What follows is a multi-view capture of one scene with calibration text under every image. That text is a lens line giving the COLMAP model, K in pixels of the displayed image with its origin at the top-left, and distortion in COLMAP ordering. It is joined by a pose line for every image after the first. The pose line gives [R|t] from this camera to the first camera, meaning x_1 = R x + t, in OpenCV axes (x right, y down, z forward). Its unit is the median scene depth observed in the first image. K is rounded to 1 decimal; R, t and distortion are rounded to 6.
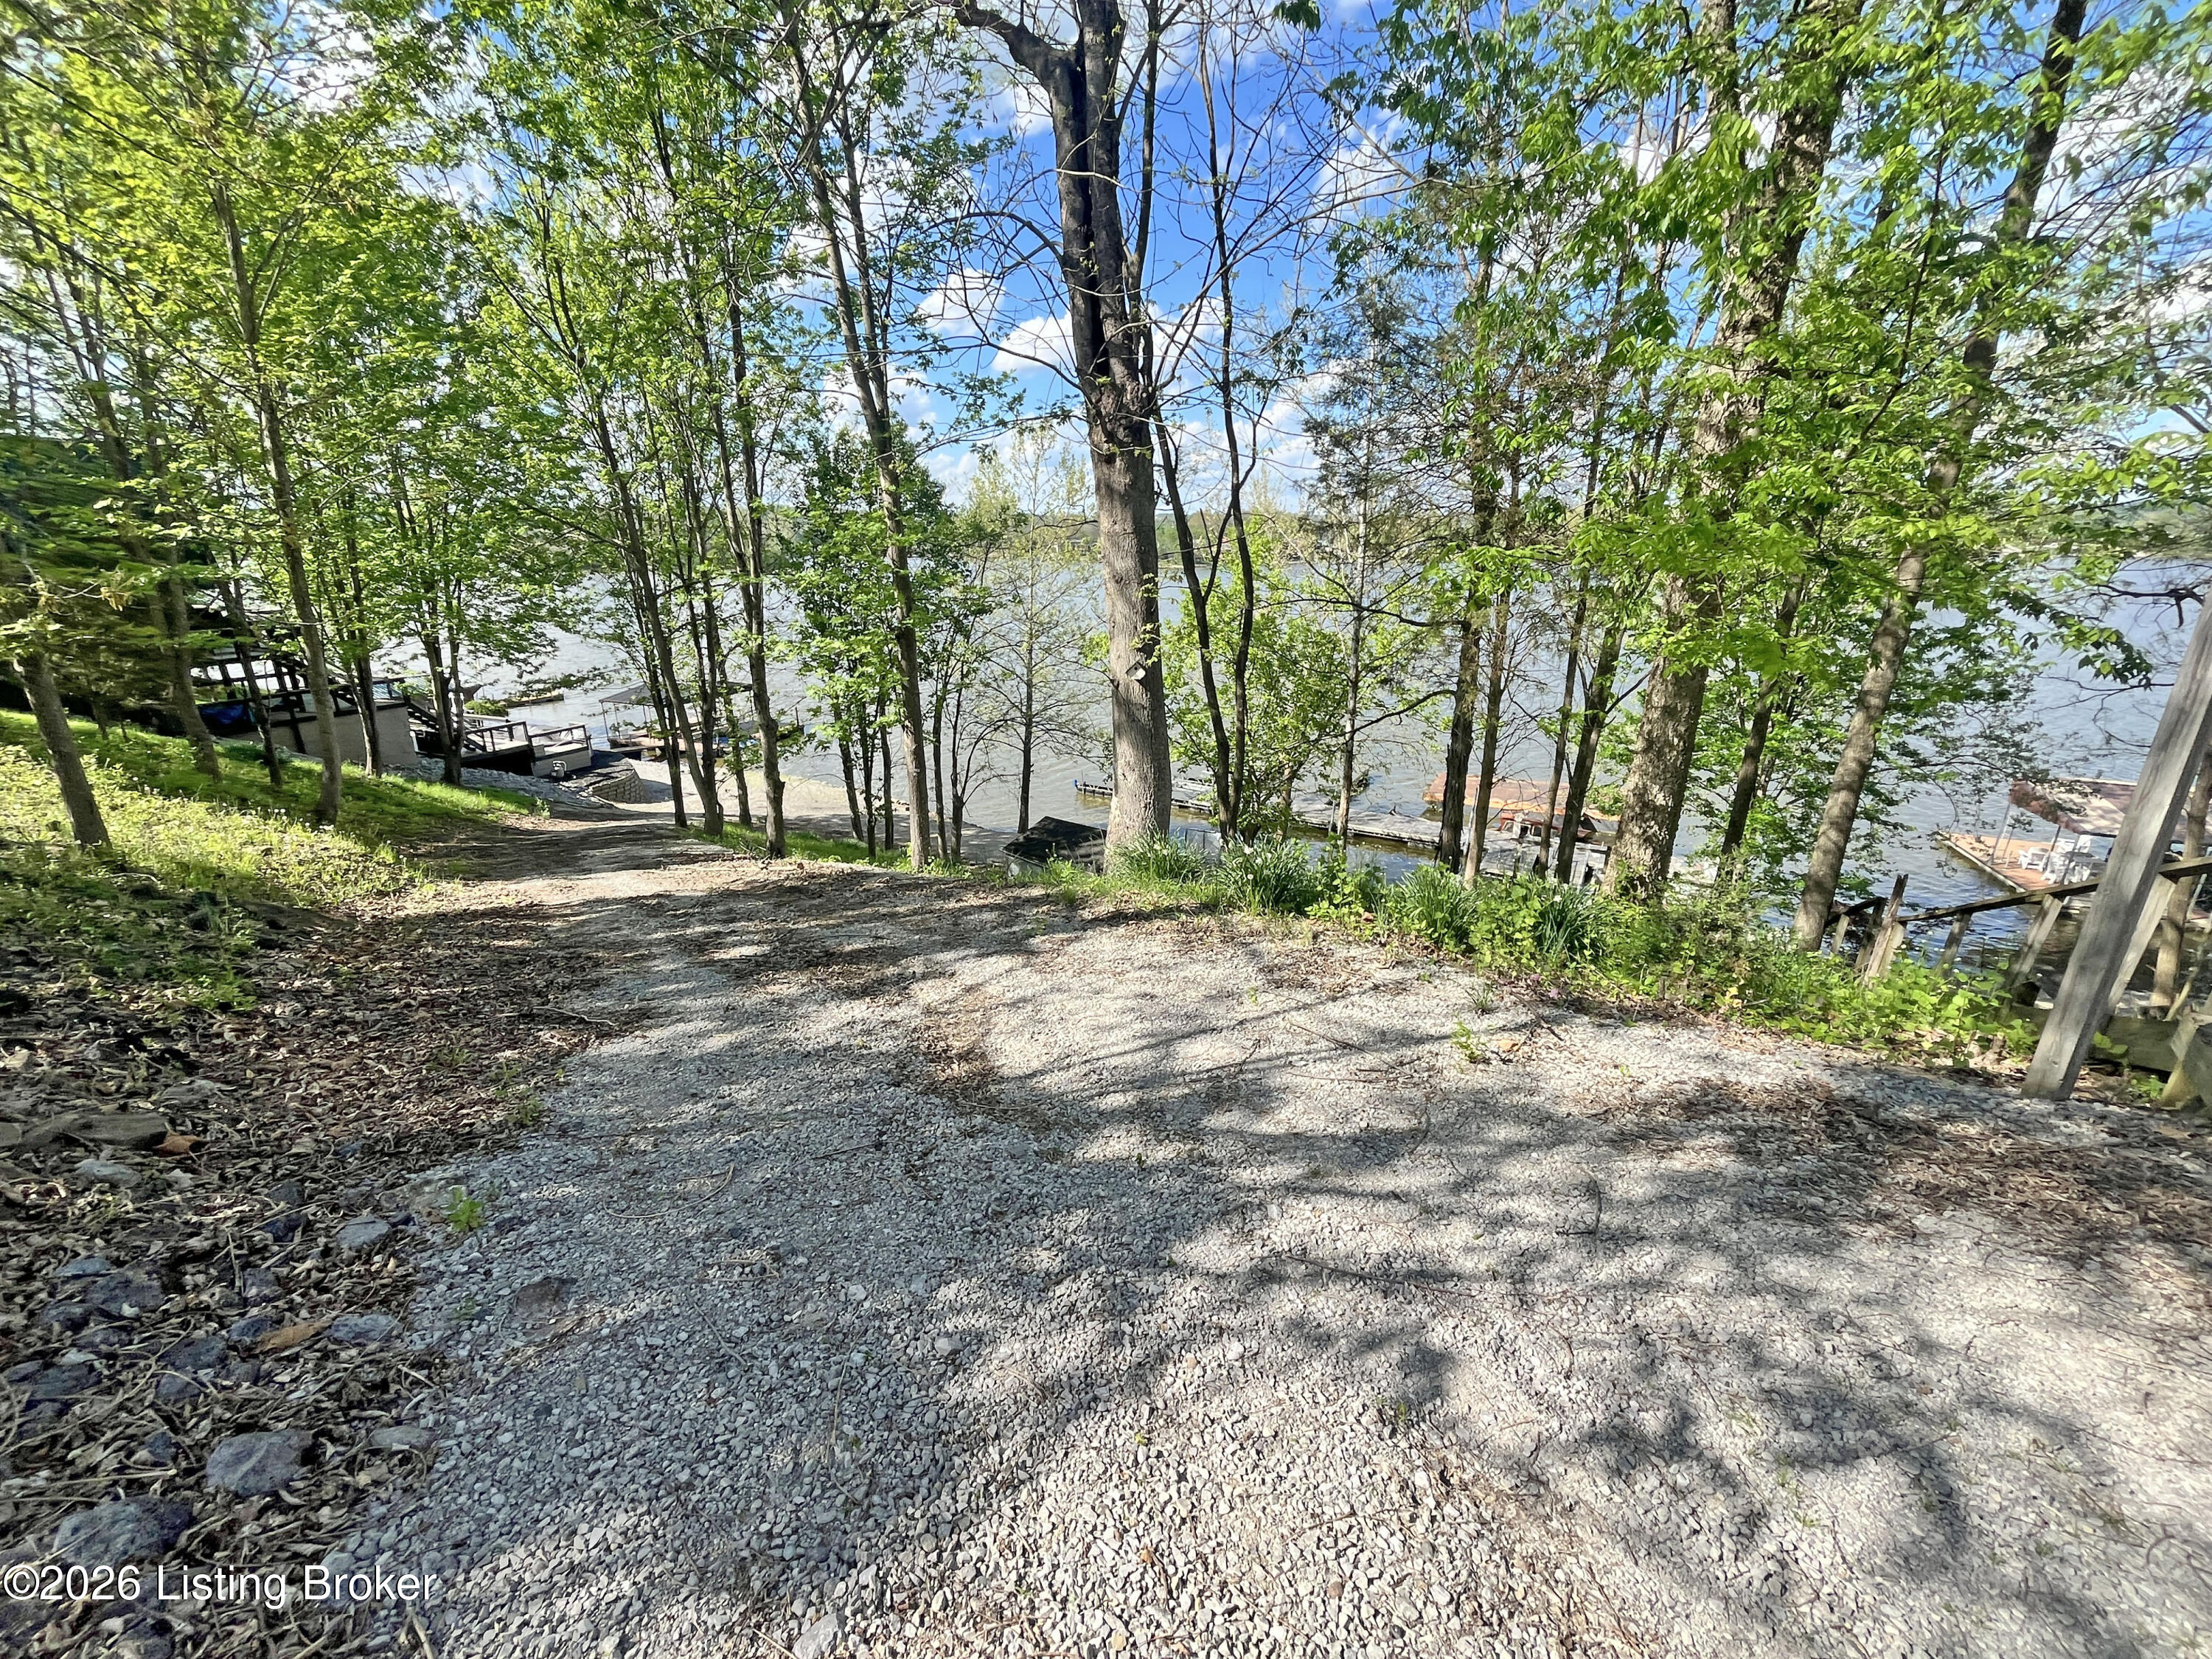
lens RADIAL K [[895.1, 0, 1093.5], [0, 895.1, 831.6], [0, 0, 1]] dist [-0.000027, 0.000611]
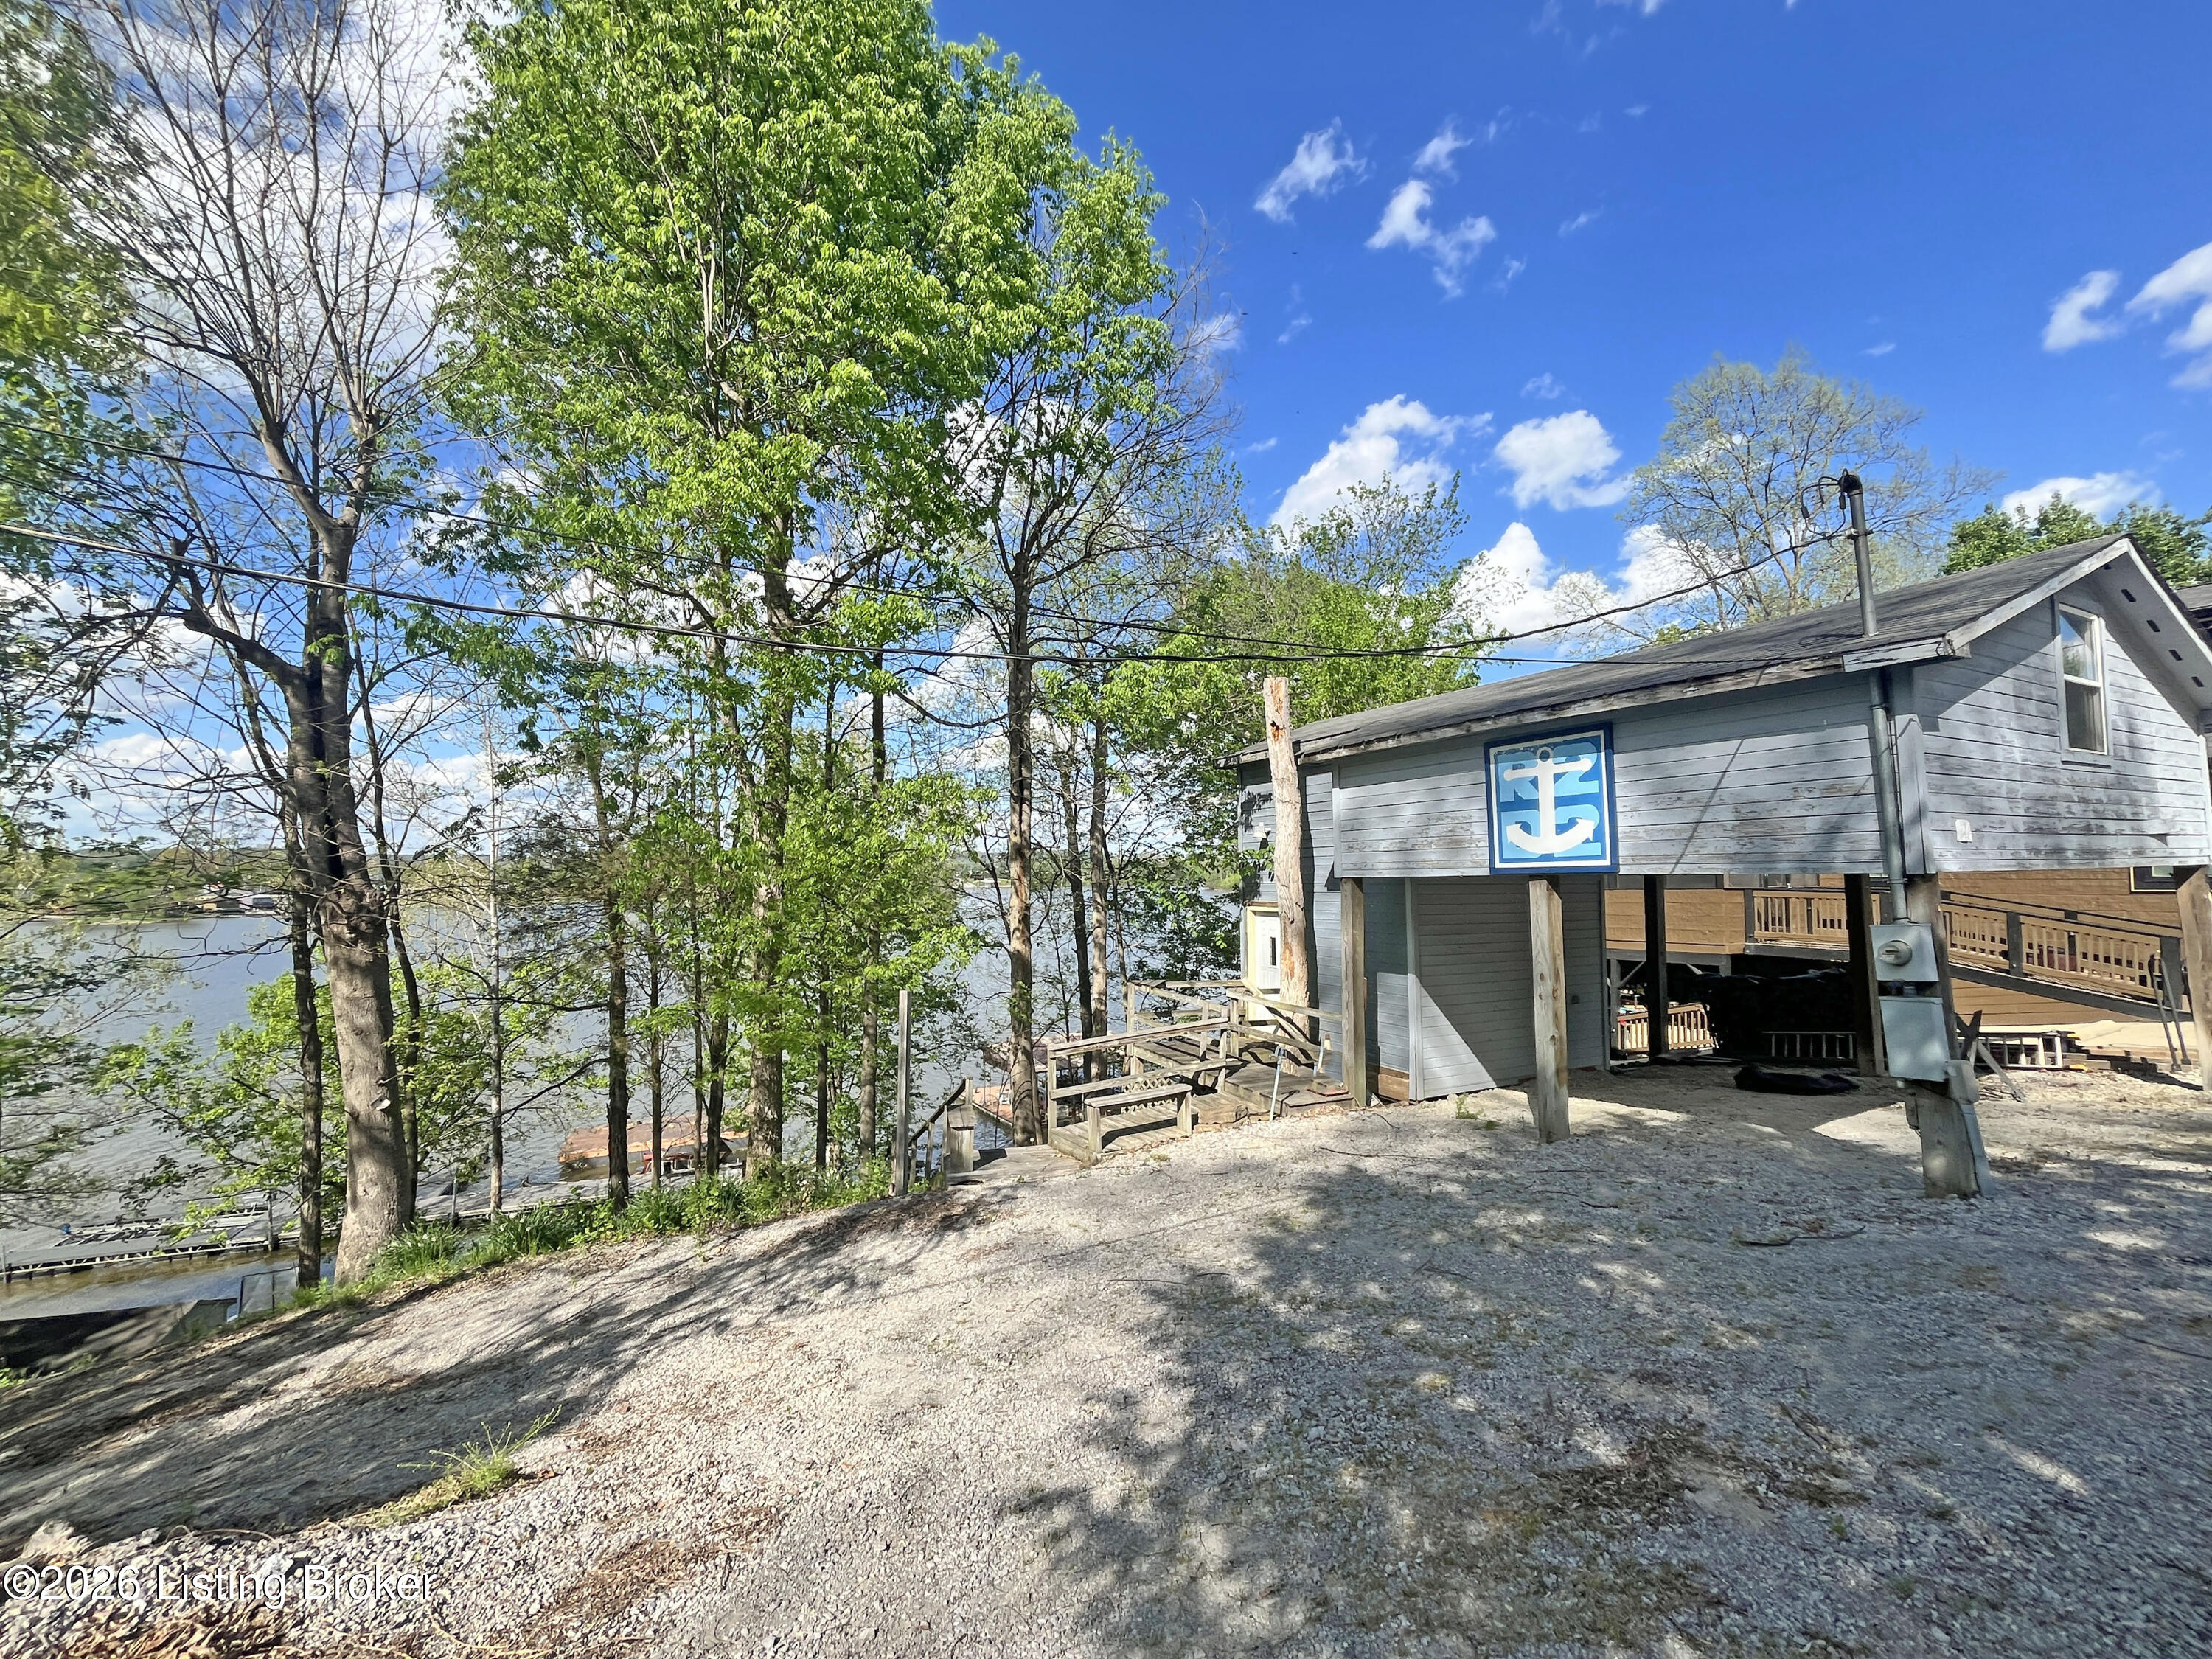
lens RADIAL K [[895.1, 0, 1095.0], [0, 895.1, 829.9], [0, 0, 1]] dist [-0.000027, 0.000611]
pose [[0.607042, 0.035965, 0.793856, -0.786299], [0.252946, 0.938273, -0.235929, 0.030219], [-0.753338, 0.344021, 0.560474, -1.320670]]
